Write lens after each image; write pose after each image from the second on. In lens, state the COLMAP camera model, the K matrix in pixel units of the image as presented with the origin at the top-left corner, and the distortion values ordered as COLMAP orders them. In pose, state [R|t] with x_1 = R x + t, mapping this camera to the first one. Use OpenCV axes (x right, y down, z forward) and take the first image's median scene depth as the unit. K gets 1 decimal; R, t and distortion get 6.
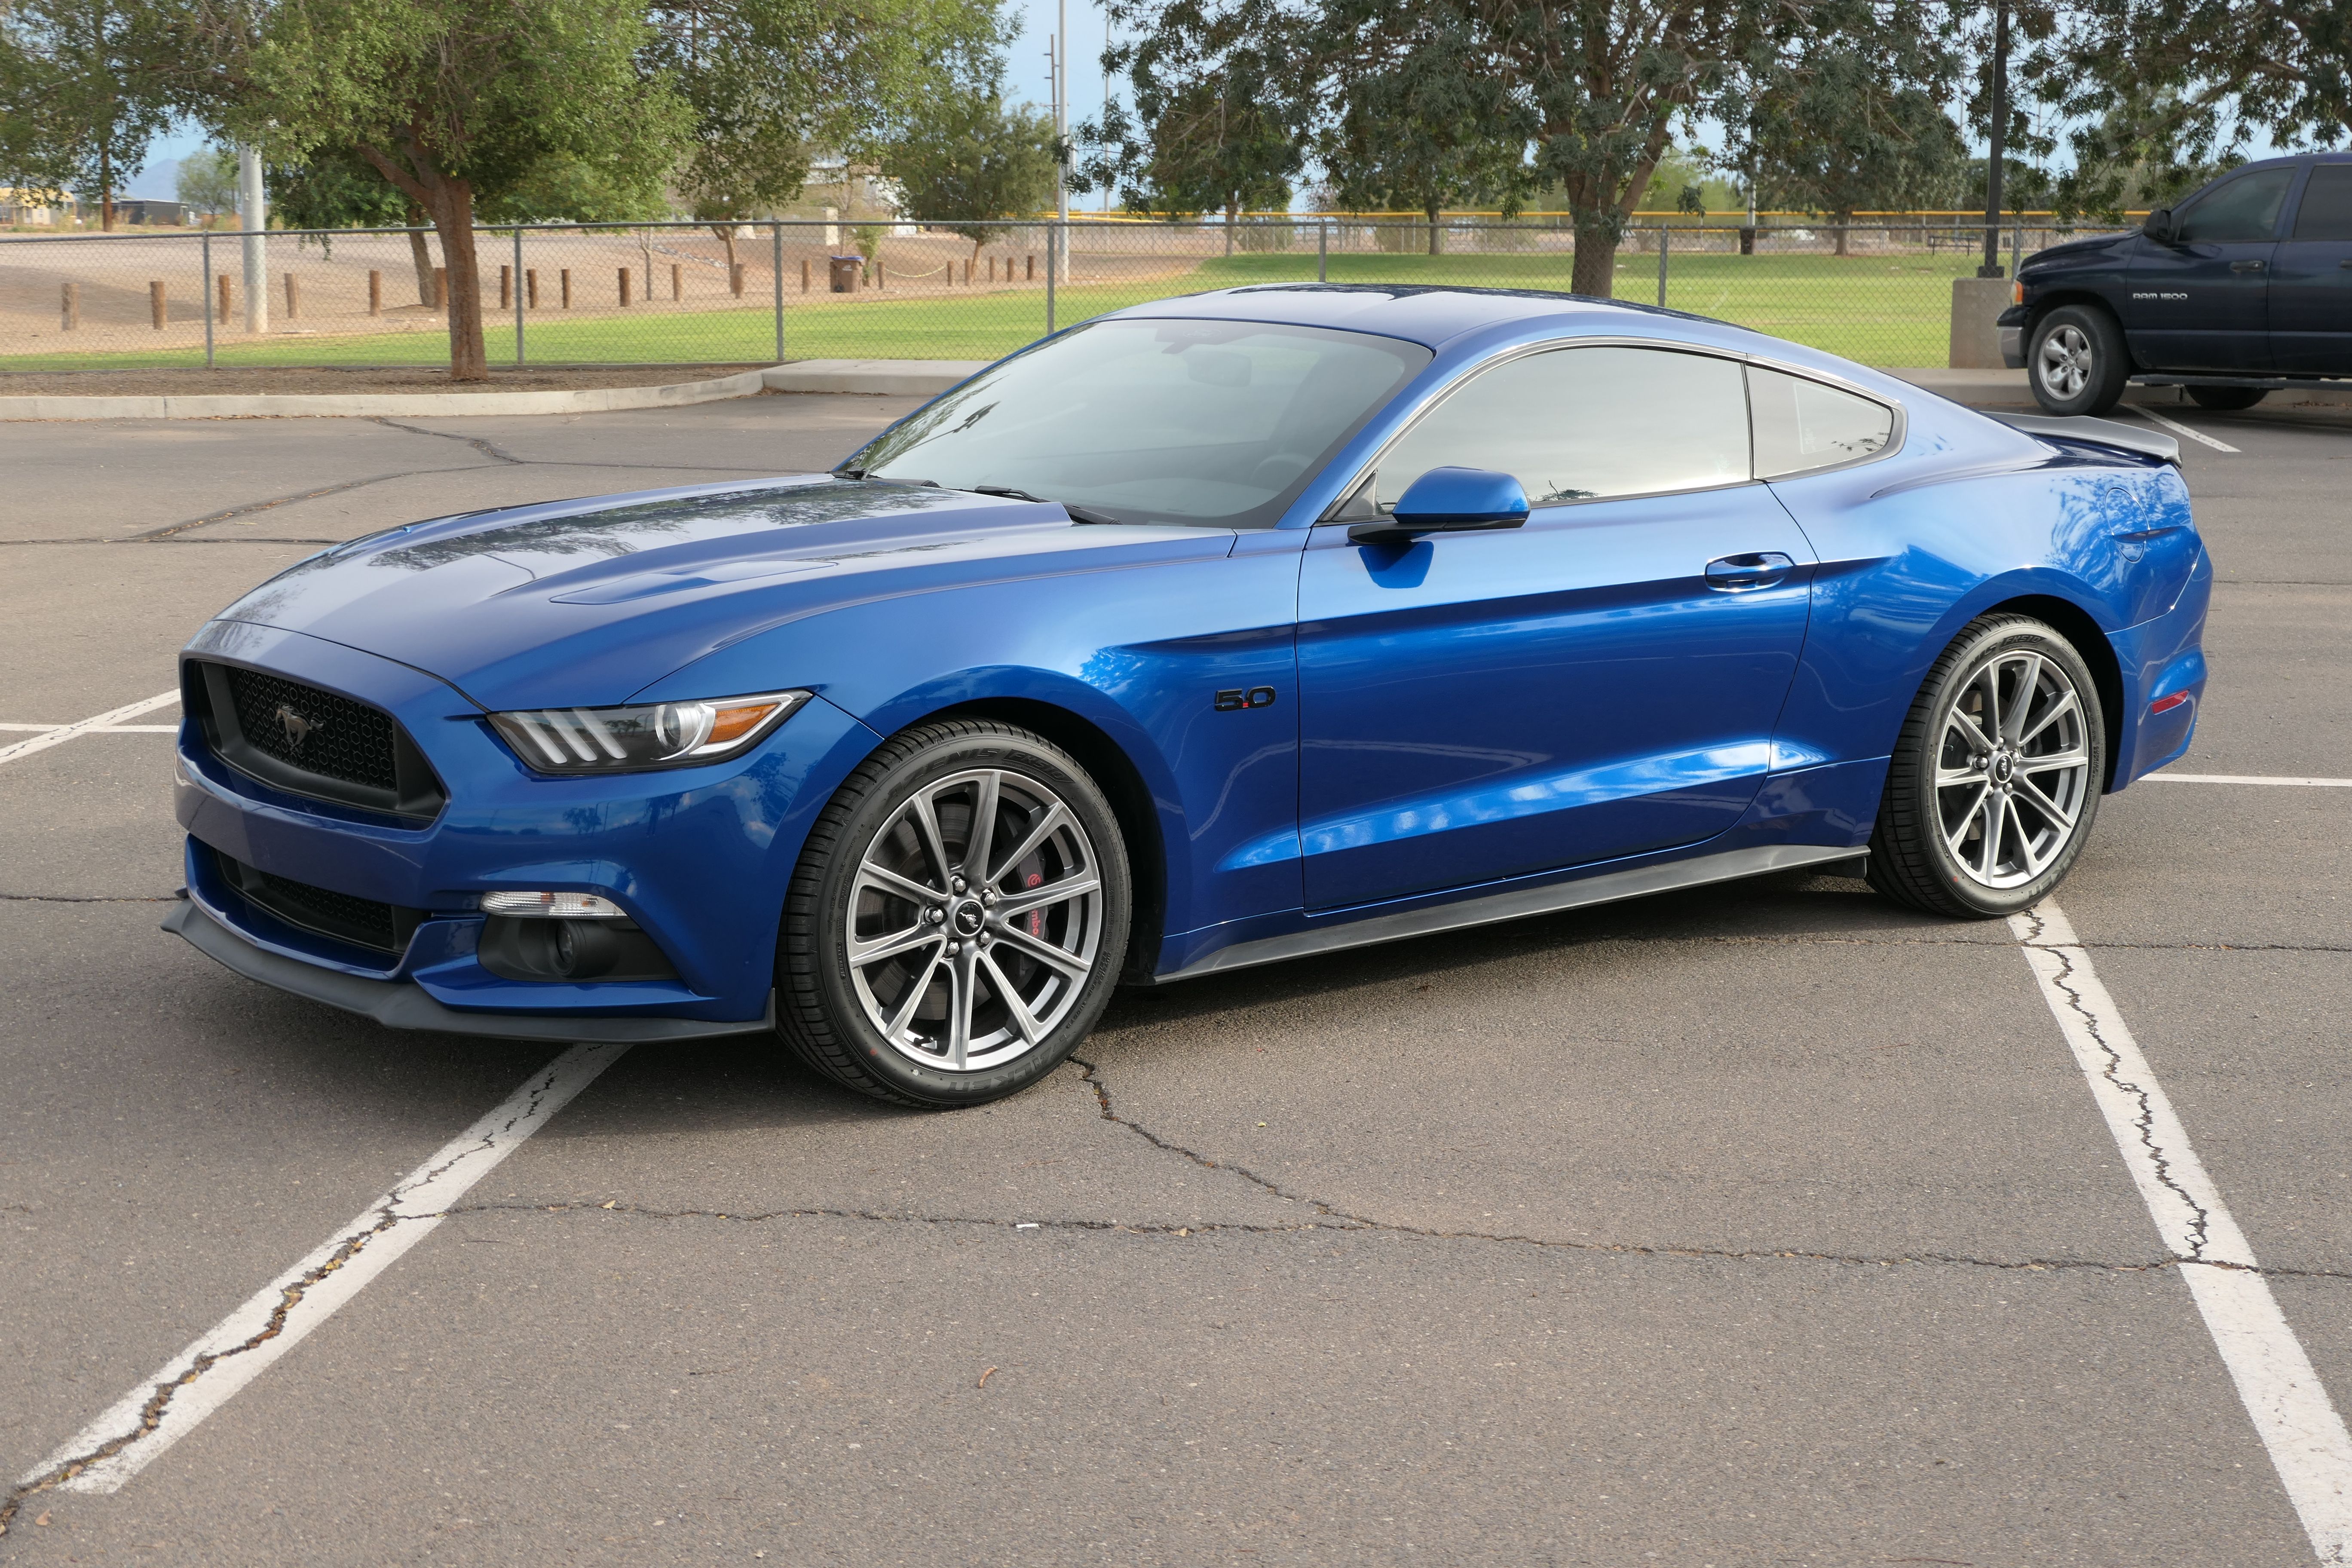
lens RADIAL K [[3421.9, 0, 1176.0], [0, 3421.9, 784.0], [0, 0, 1]] dist [0.009561, 0.037514]
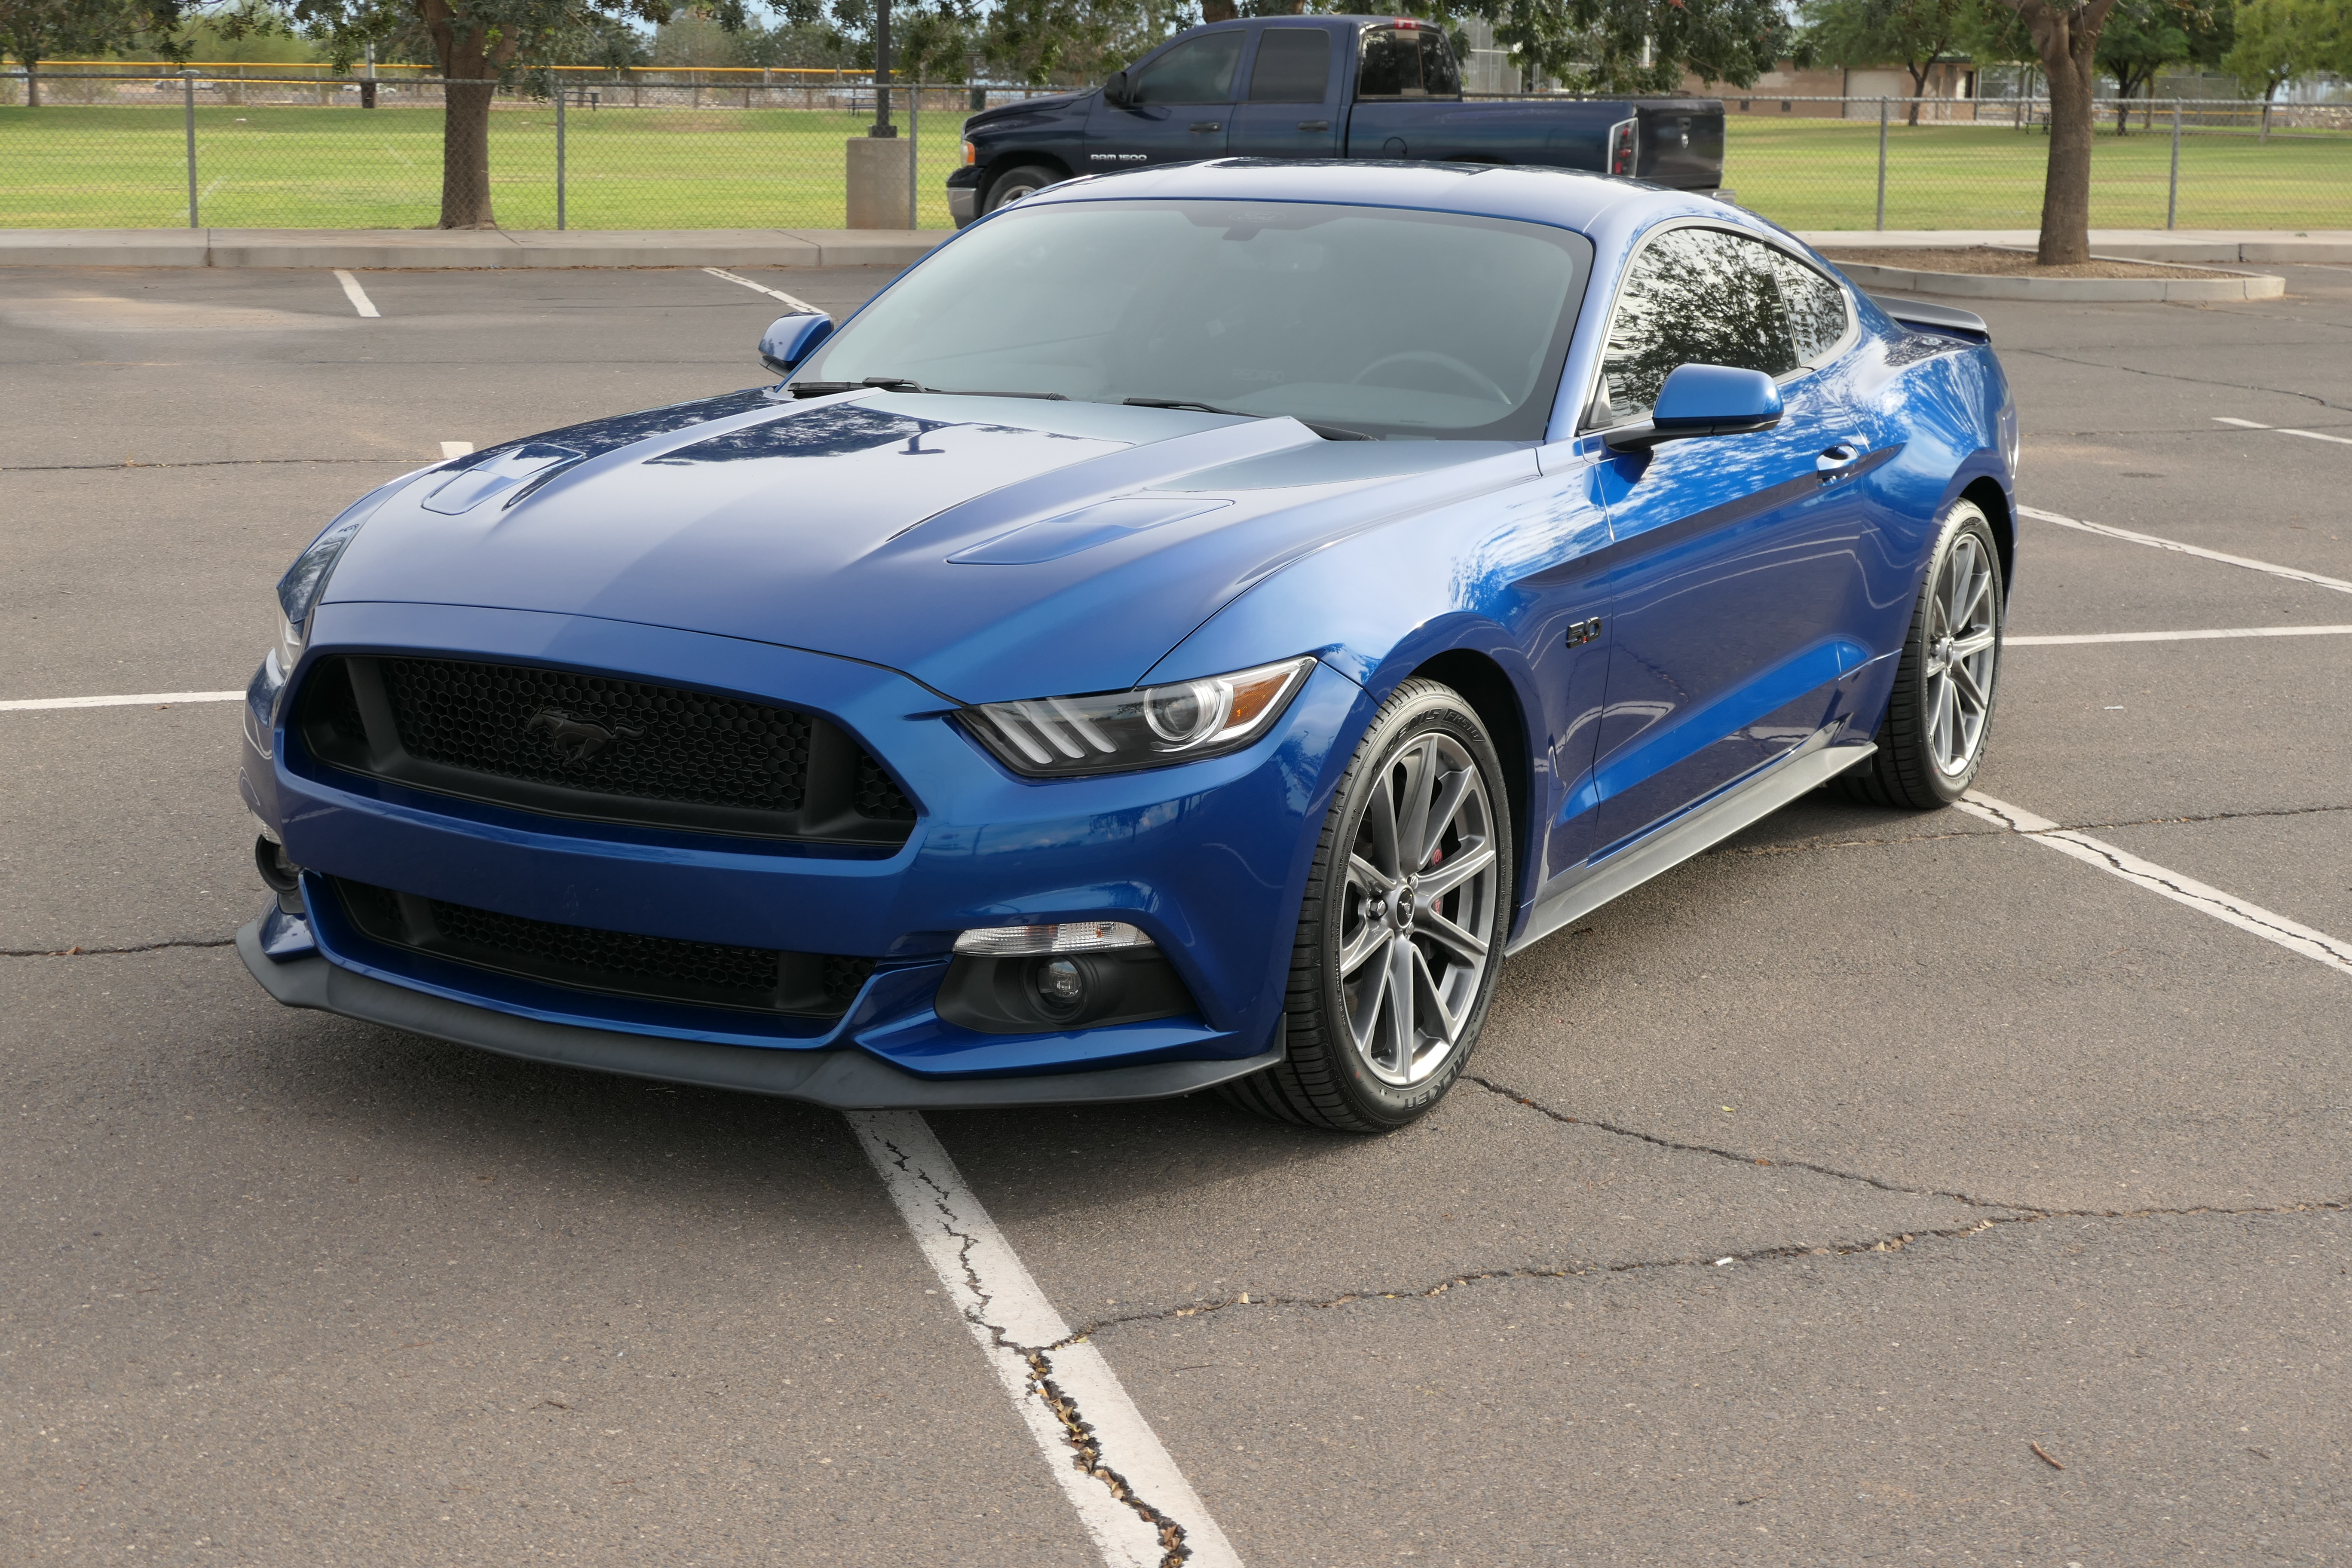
lens RADIAL K [[3421.9, 0, 1176.0], [0, 3421.9, 784.0], [0, 0, 1]] dist [0.009561, 0.037514]
pose [[0.917518, -0.072002, 0.391122, -0.461793], [0.055757, 0.997050, 0.052750, -0.041728], [-0.393766, -0.026591, 0.918826, 0.238073]]
